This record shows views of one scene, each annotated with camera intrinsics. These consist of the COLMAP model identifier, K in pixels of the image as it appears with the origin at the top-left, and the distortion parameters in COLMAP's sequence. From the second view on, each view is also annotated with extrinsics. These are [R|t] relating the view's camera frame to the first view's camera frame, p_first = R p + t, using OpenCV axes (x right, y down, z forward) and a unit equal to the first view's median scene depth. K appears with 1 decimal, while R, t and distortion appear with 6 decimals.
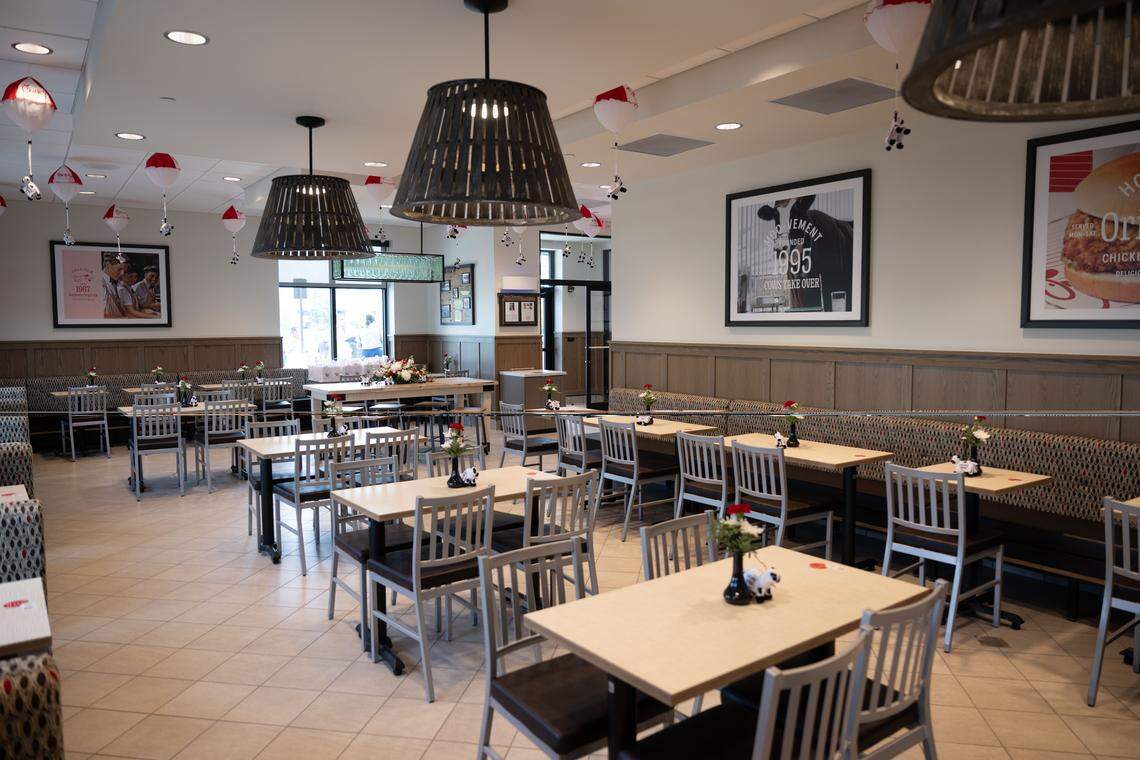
lens RADIAL K [[909.7, 0, 570.0], [0, 909.7, 380.0], [0, 0, 1]] dist [-0.012429, -0.003739]
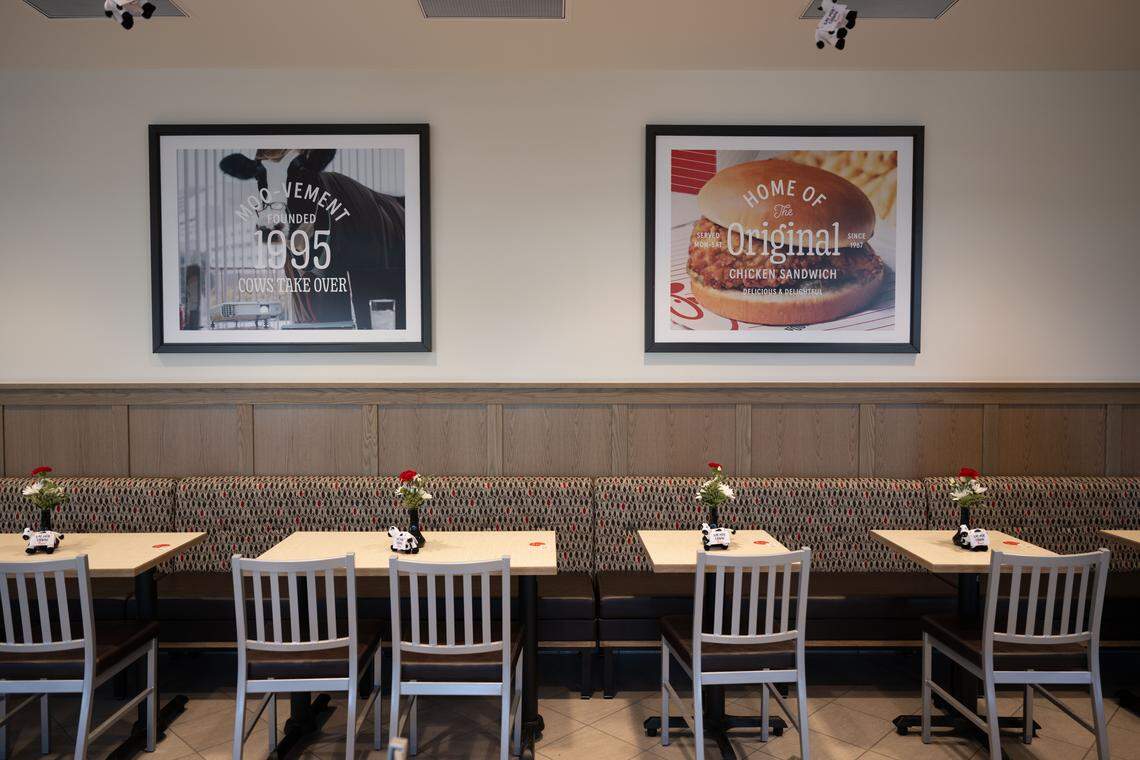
lens RADIAL K [[909.7, 0, 570.0], [0, 909.7, 380.0], [0, 0, 1]] dist [-0.012429, -0.003739]
pose [[0.523171, -0.030407, 0.851685, -0.209075], [0.053321, 0.998573, 0.002898, -0.033459], [-0.850558, 0.043896, 0.524046, 0.545666]]
